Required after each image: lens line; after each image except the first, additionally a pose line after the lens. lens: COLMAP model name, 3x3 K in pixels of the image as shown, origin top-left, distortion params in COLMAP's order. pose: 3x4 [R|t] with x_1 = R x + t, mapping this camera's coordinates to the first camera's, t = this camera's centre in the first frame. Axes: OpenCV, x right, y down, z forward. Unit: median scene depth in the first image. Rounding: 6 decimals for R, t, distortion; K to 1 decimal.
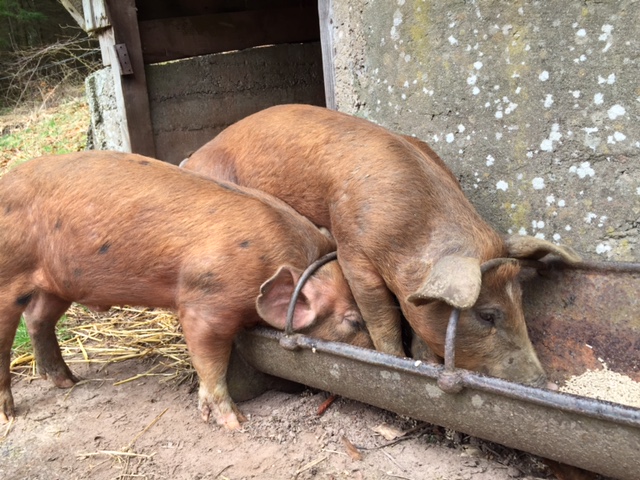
lens RADIAL K [[539.4, 0, 318.2], [0, 539.4, 240.3], [0, 0, 1]] dist [-0.004748, -0.004271]
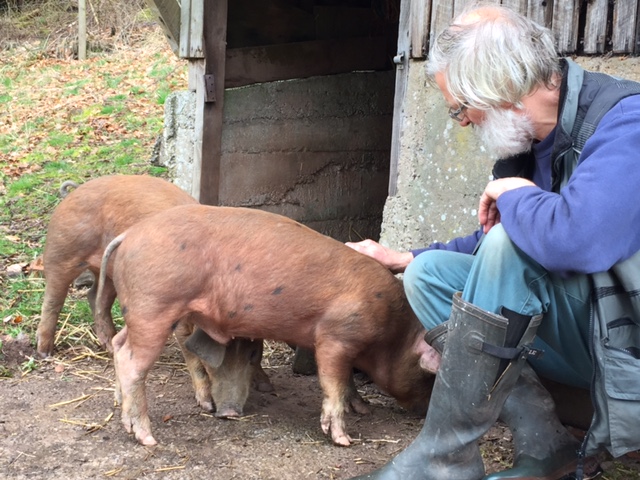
lens RADIAL K [[914.7, 0, 320.8], [0, 914.7, 239.5], [0, 0, 1]] dist [-0.012387, 0.000000]
pose [[0.990030, 0.140742, -0.005659, -0.081610], [-0.140825, 0.988192, -0.060376, 0.051868], [-0.002905, 0.060571, 0.998160, -0.851274]]
